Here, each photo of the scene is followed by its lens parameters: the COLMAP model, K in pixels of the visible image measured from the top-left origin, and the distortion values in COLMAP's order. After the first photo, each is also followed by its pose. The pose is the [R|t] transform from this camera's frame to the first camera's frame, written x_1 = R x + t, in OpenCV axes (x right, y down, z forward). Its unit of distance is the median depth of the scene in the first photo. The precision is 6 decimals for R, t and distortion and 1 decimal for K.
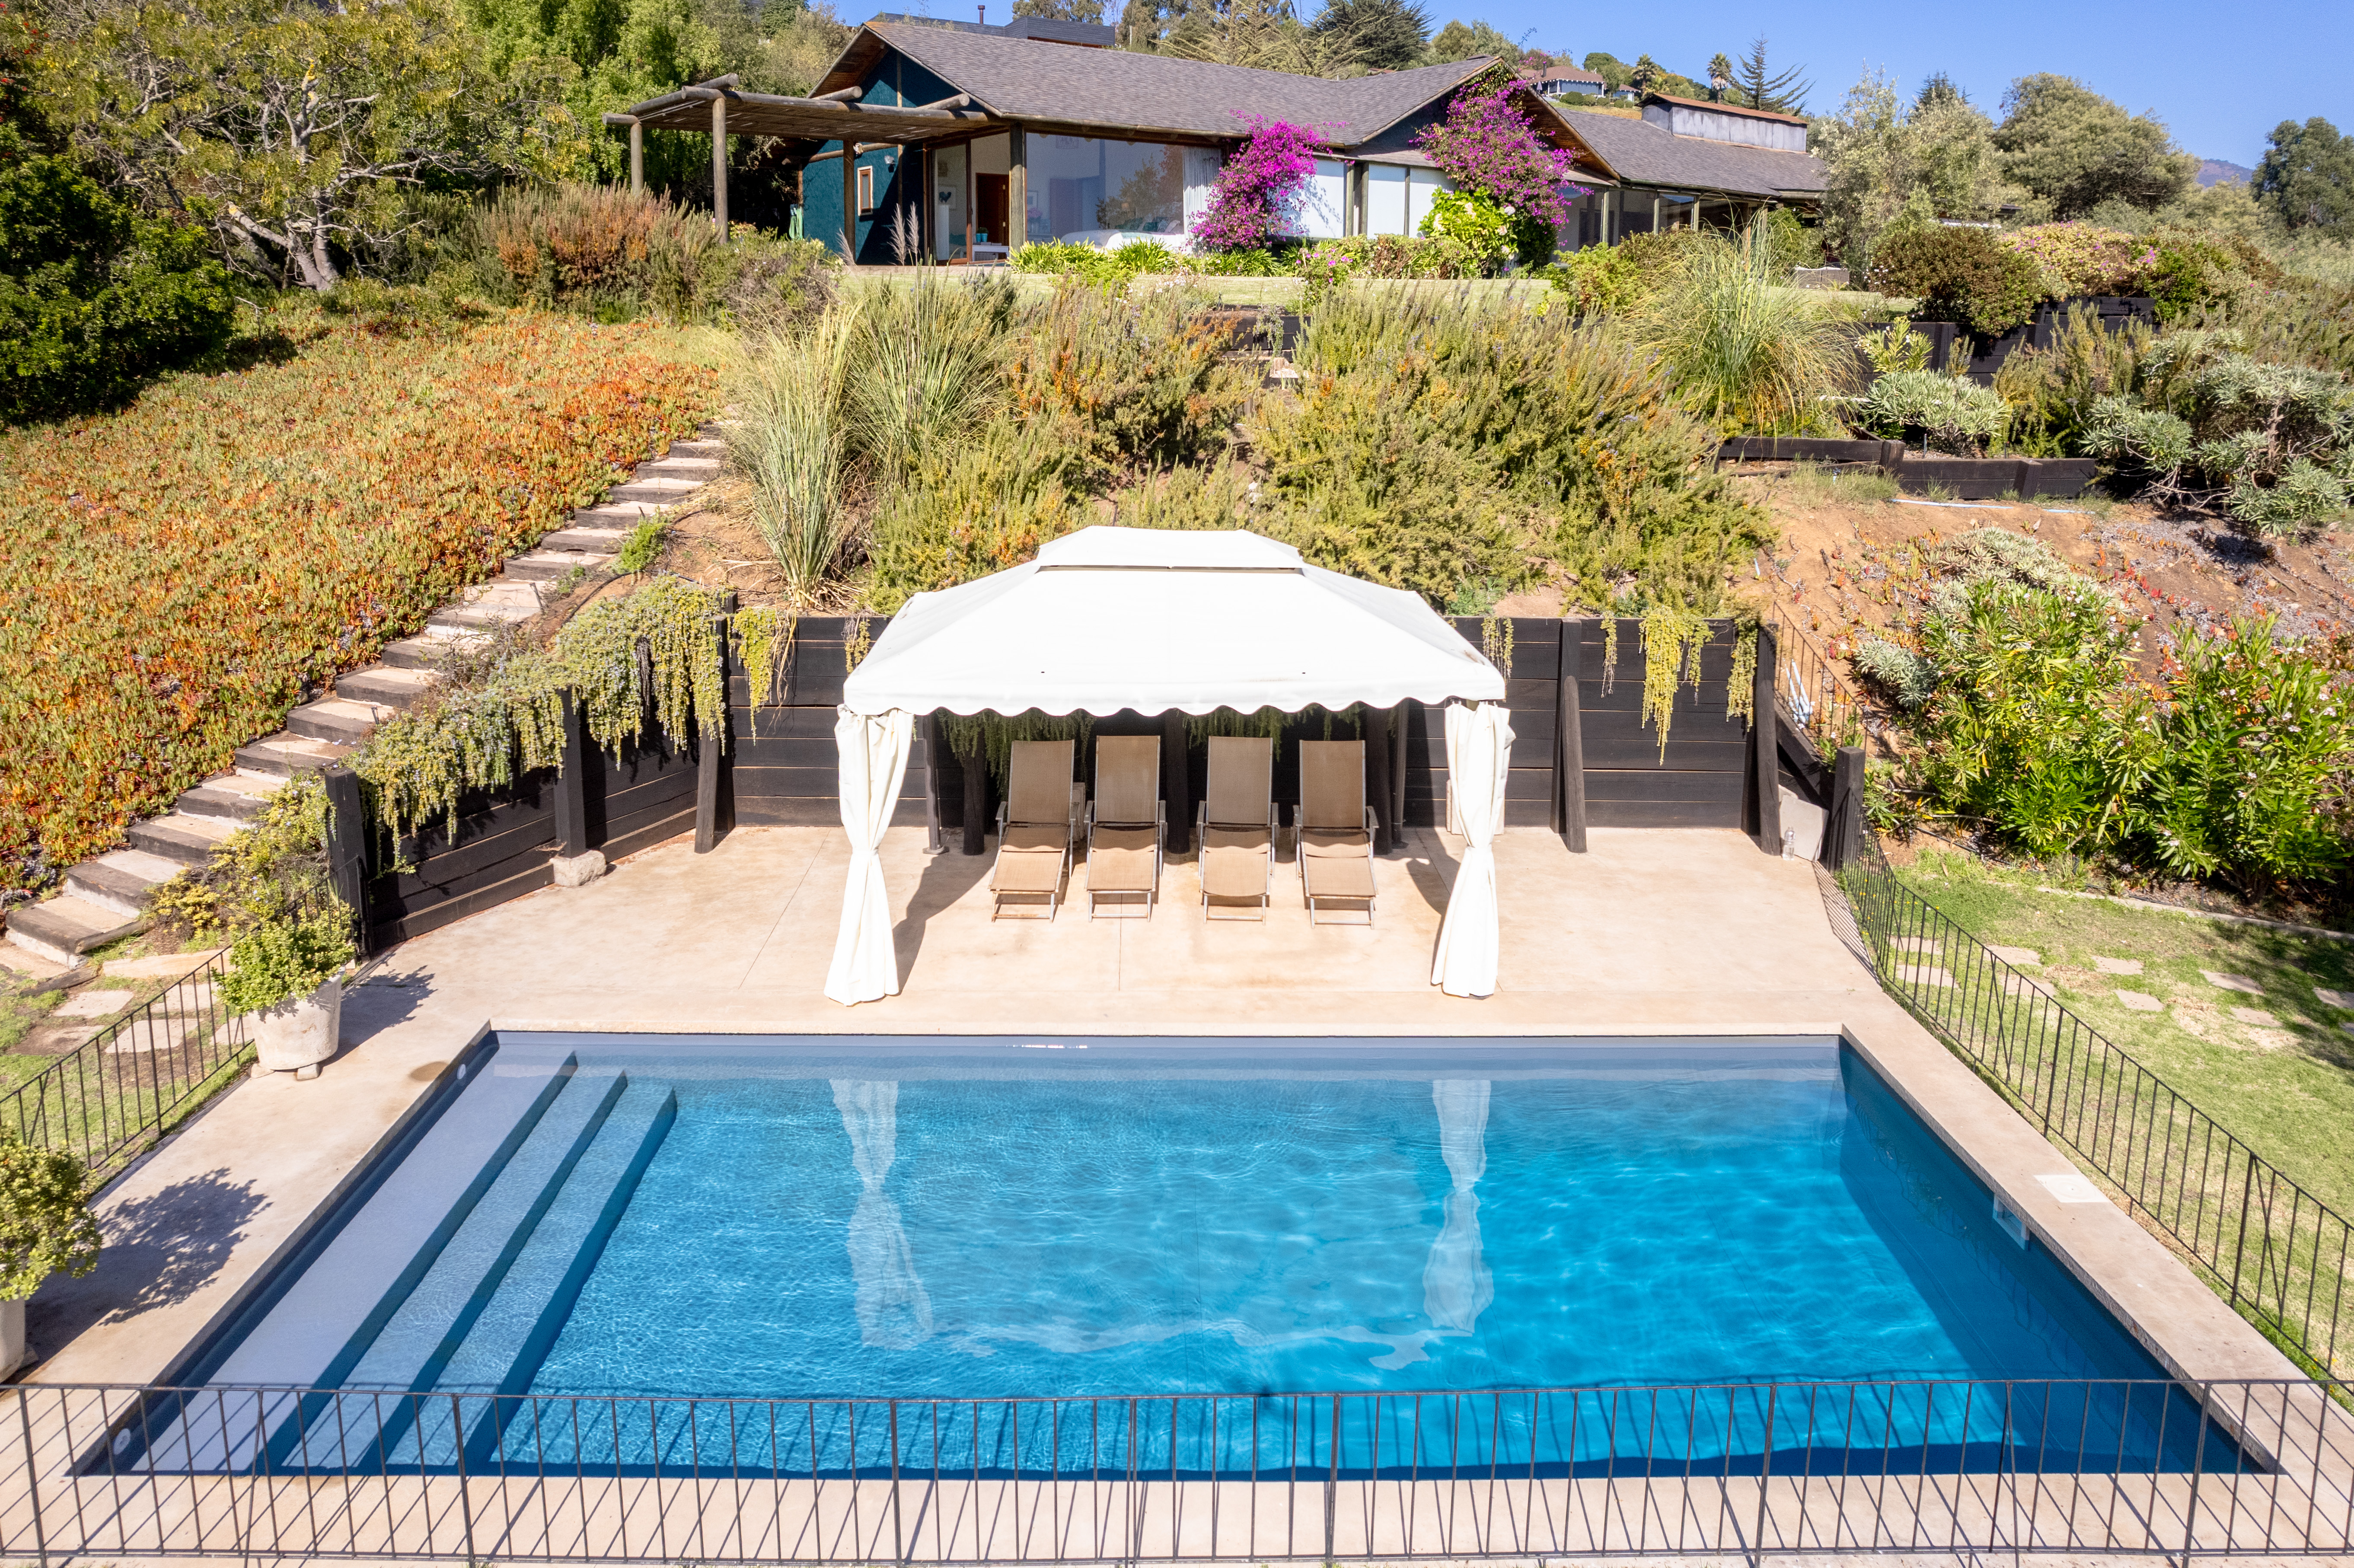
lens RADIAL K [[1520.7, 0, 1165.1], [0, 1520.7, 569.0], [0, 0, 1]] dist [-0.023941, 0.004258]
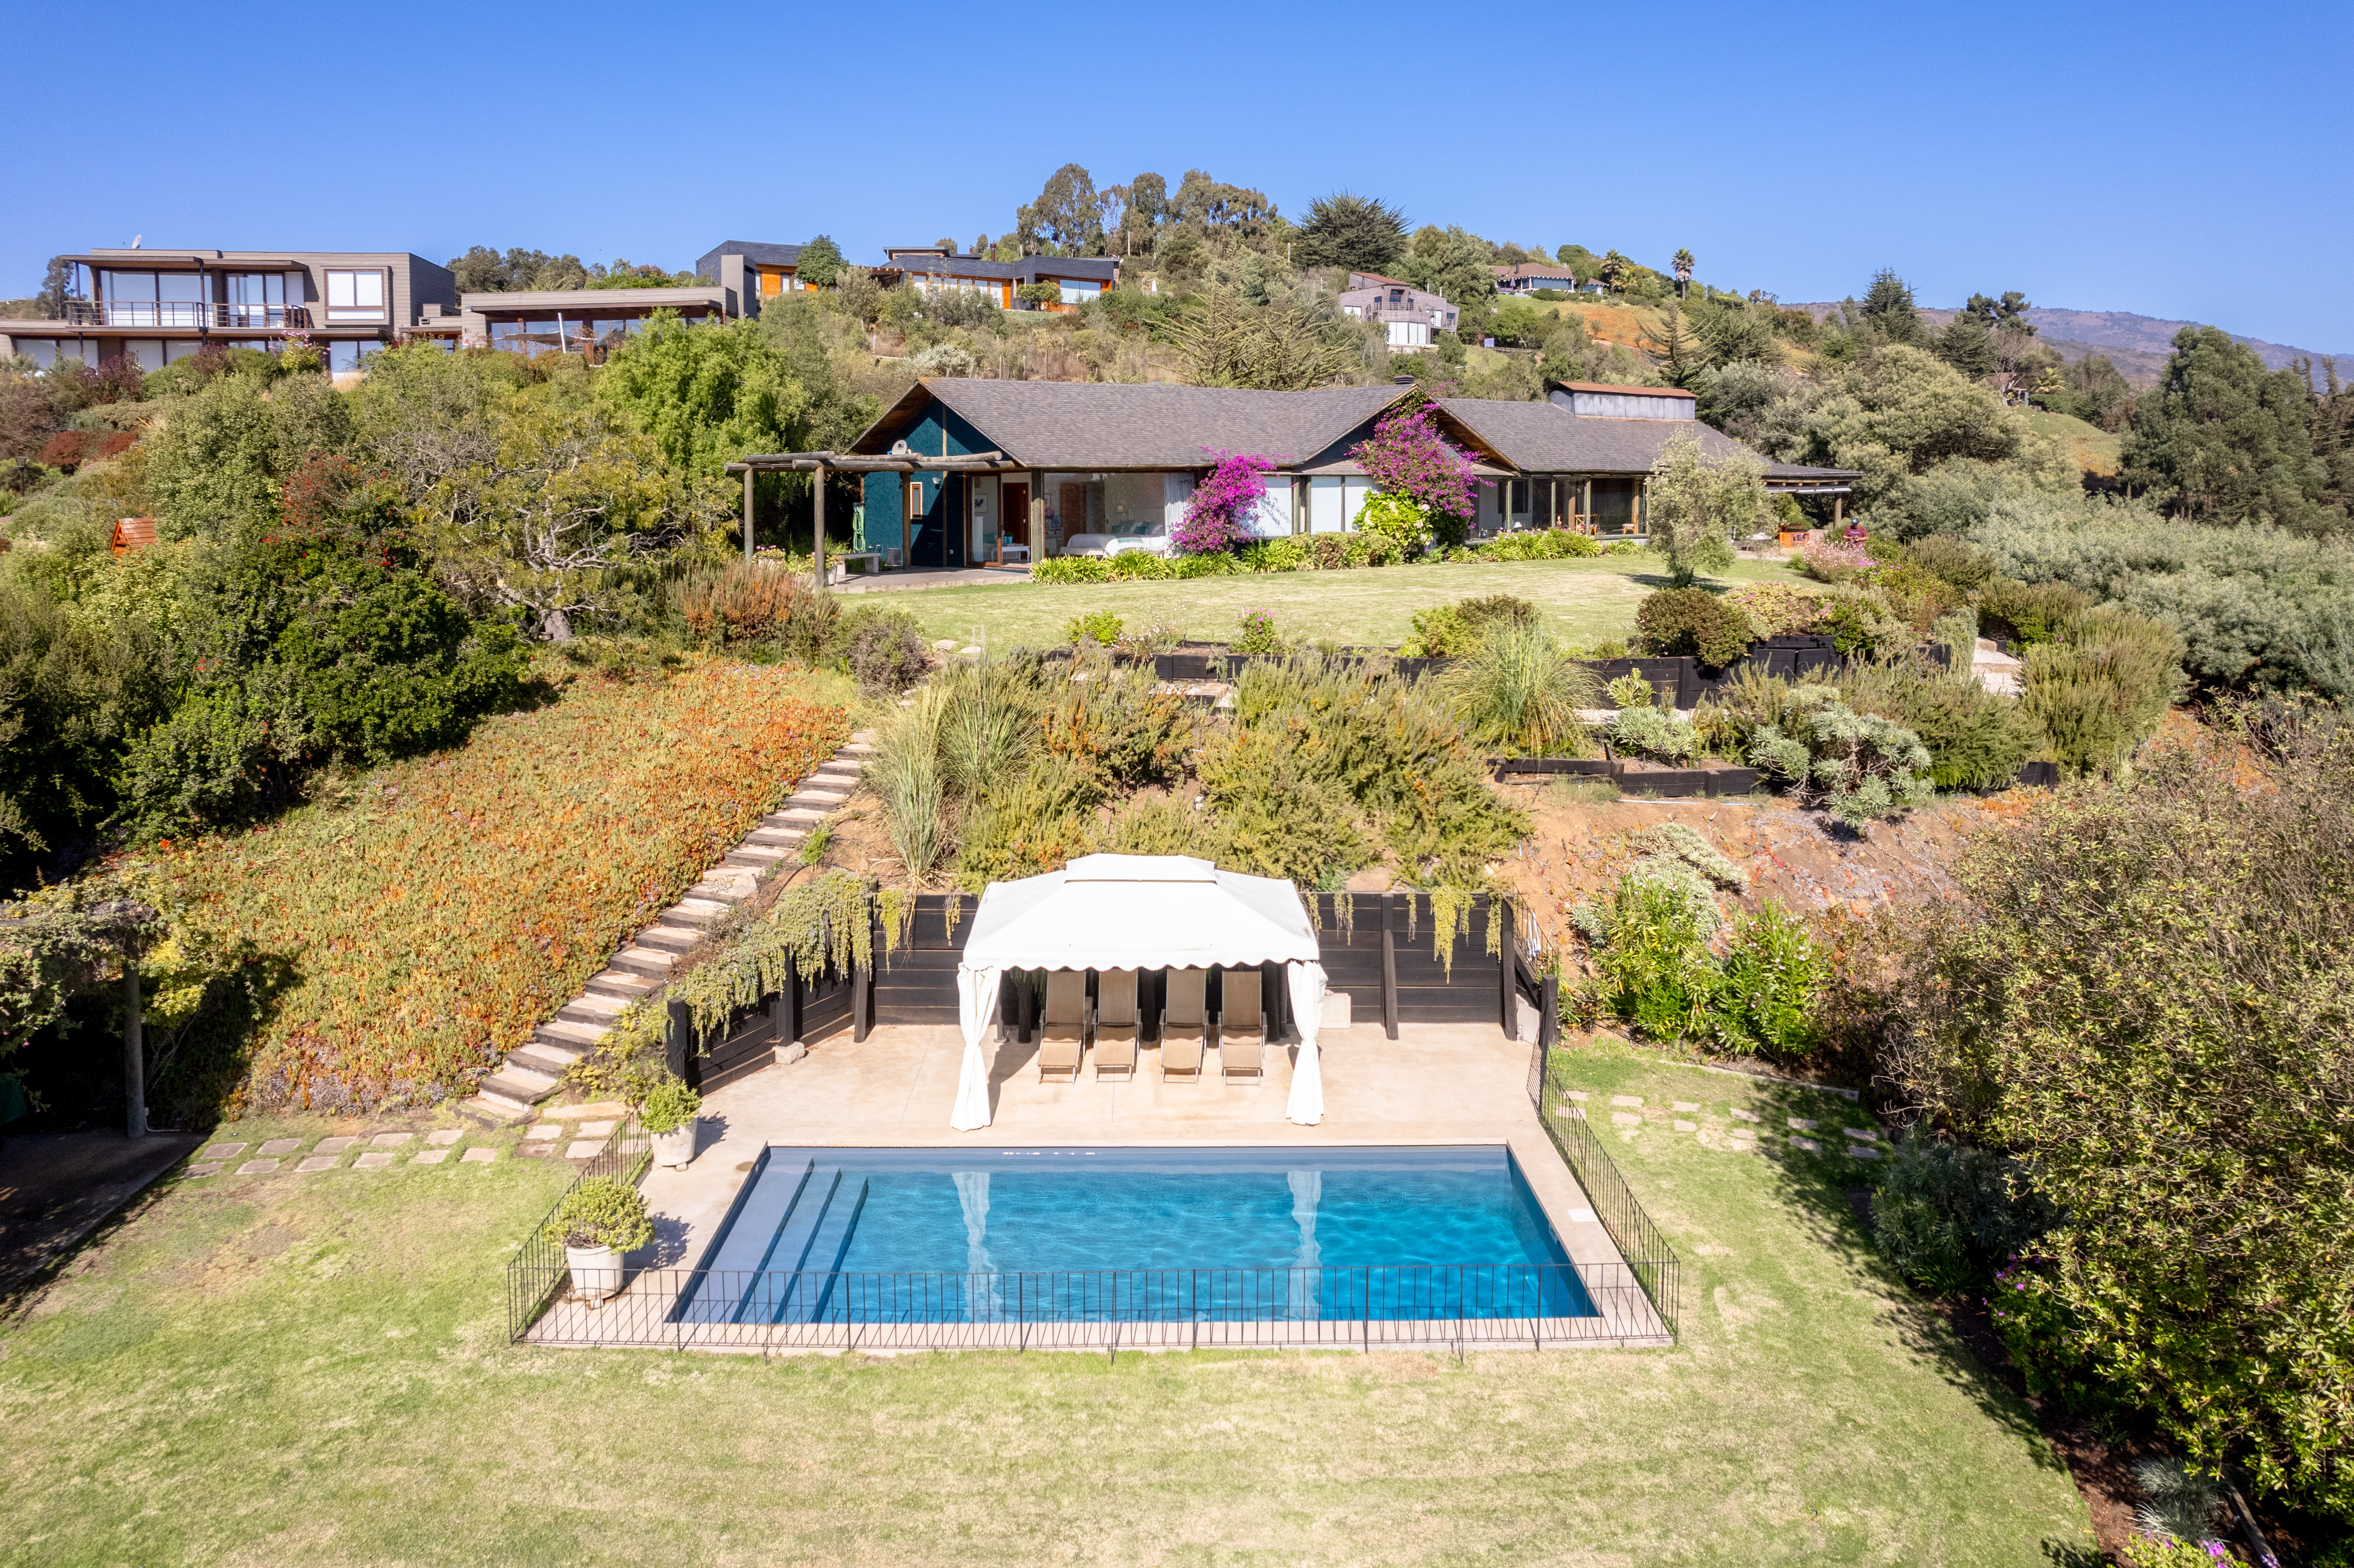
lens RADIAL K [[1507.1, 0, 1151.1], [0, 1507.1, 581.4], [0, 0, 1]] dist [-0.030861, -0.002808]
pose [[0.999911, -0.008820, -0.010010, 0.028793], [0.007789, 0.995087, -0.098701, -0.136378], [0.010832, 0.098614, 0.995067, -0.615406]]
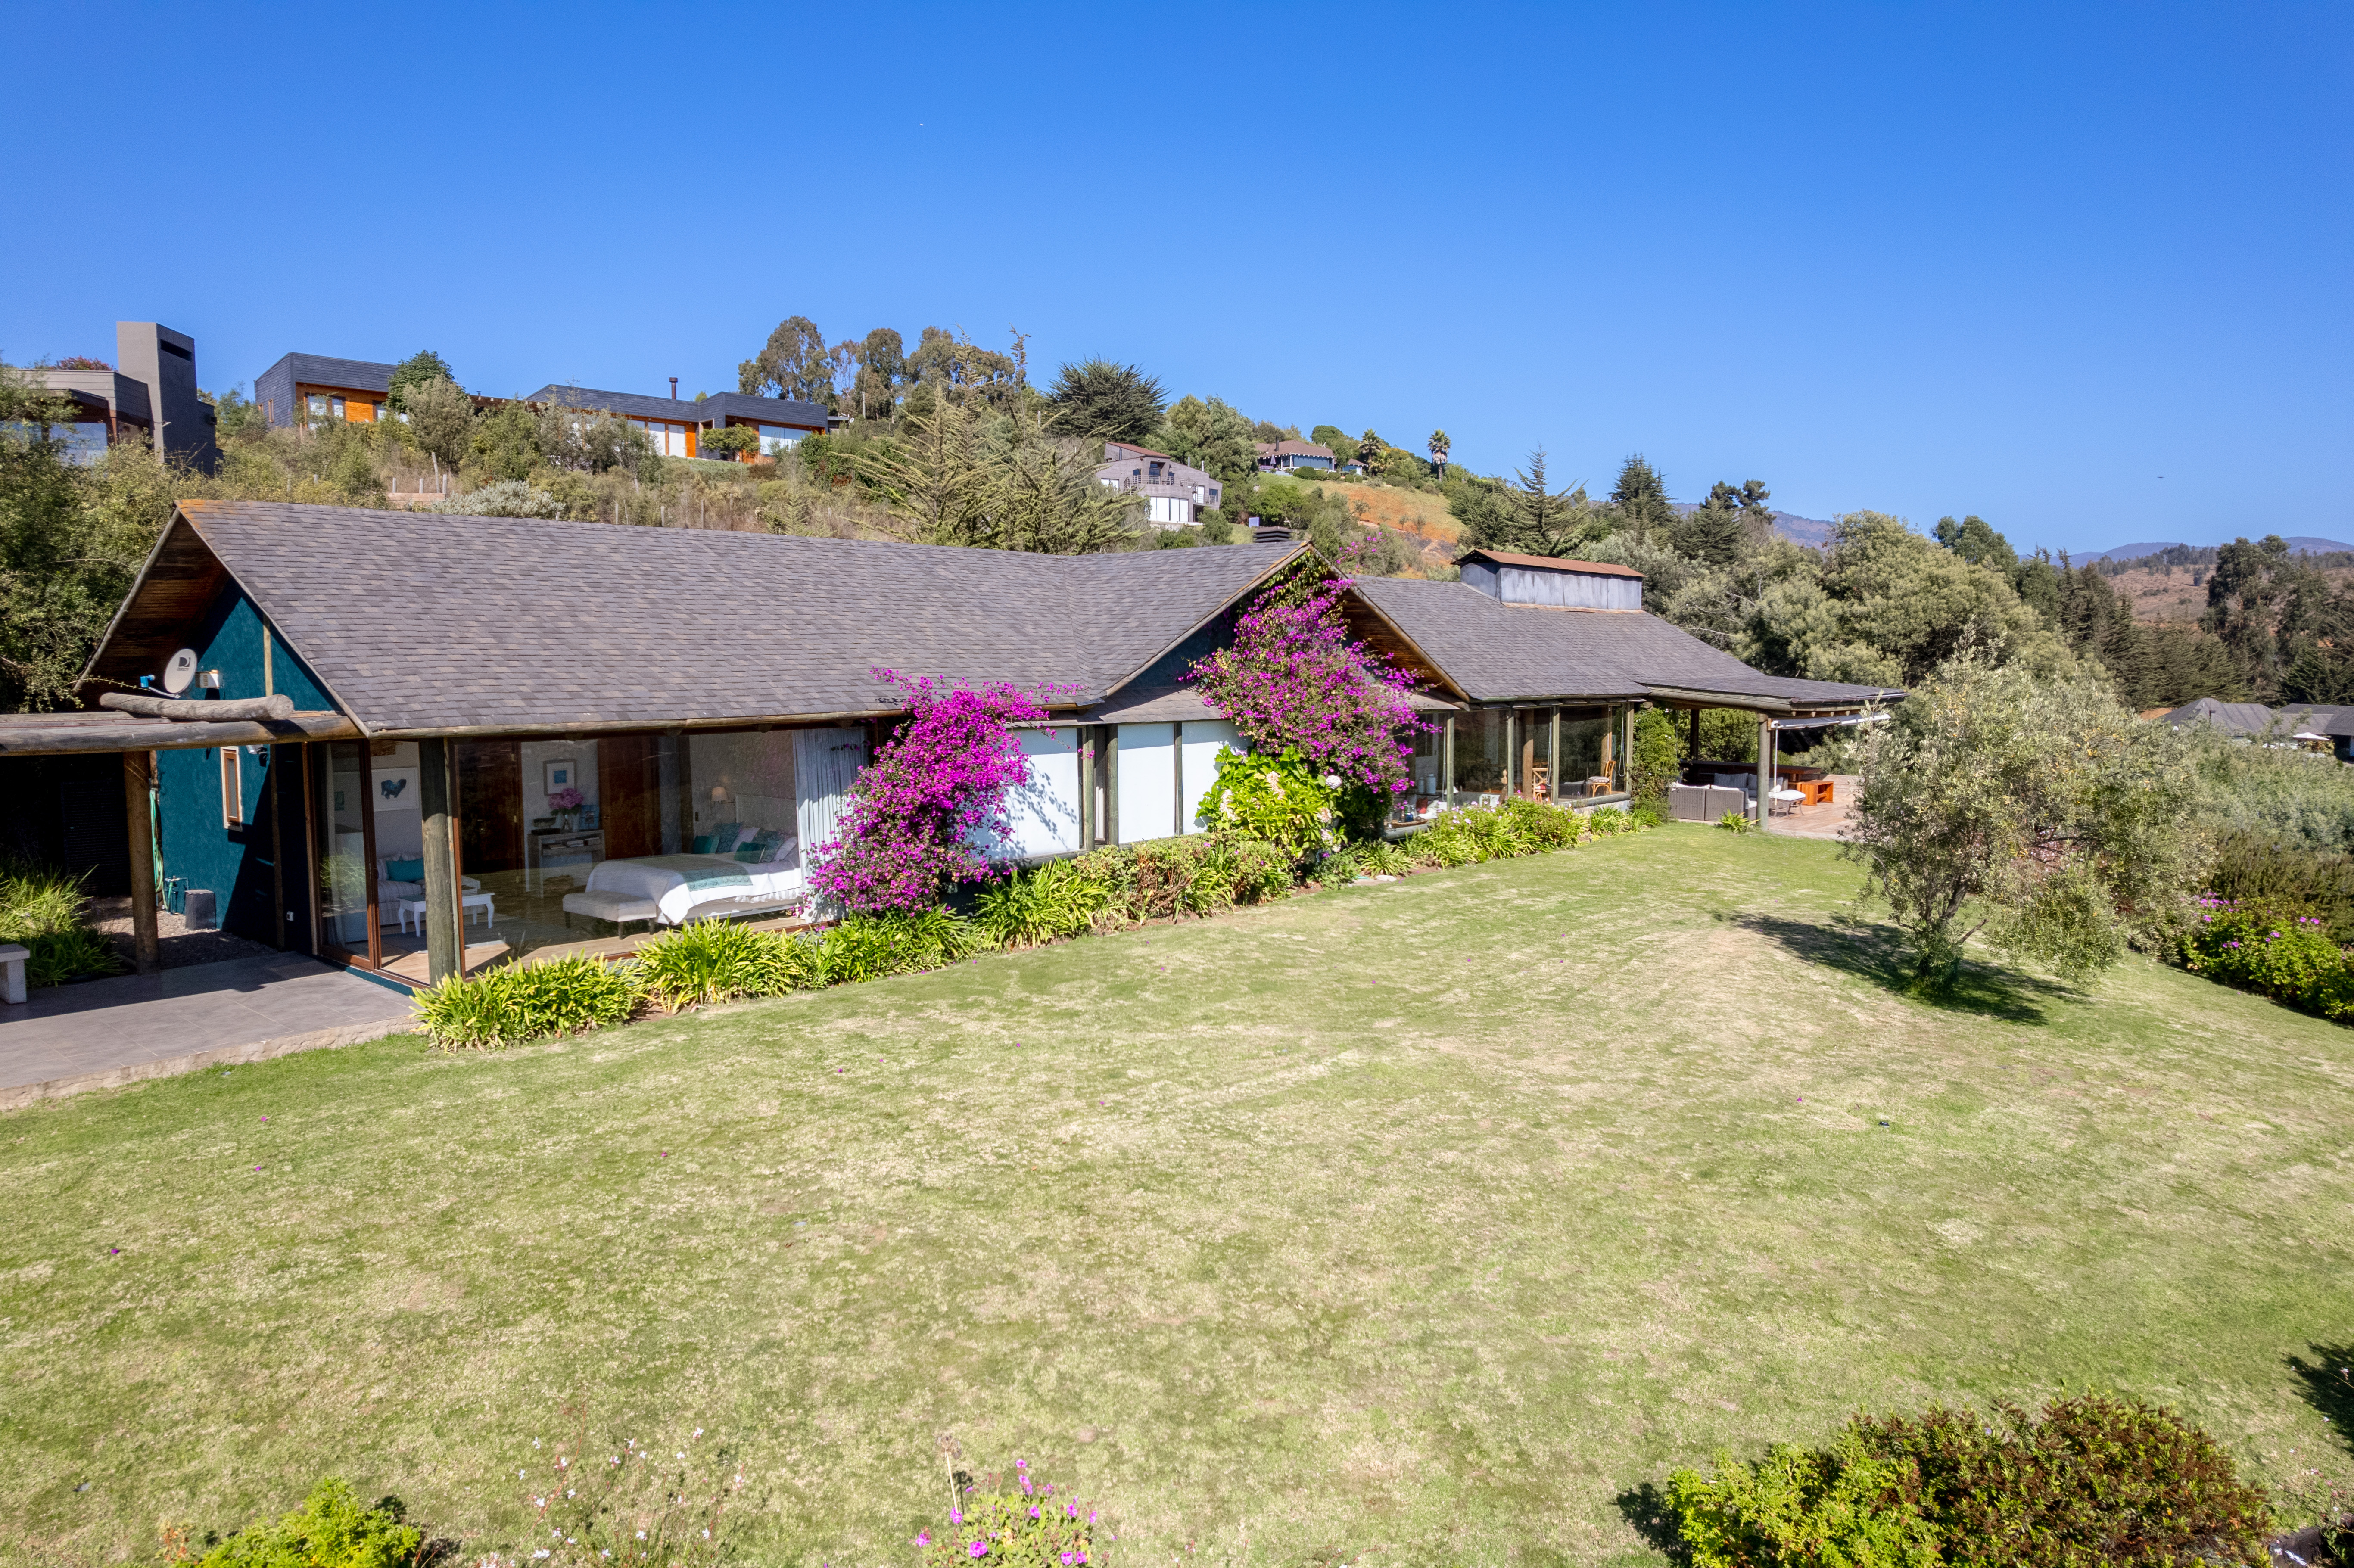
lens RADIAL K [[1454.4, 0, 1178.6], [0, 1454.4, 846.6], [0, 0, 1]] dist [-0.005167, 0.001816]
pose [[0.984599, -0.029771, 0.172275, 0.134898], [0.036291, 0.998734, -0.034825, -0.481769], [-0.171021, 0.040541, 0.984433, 1.010899]]
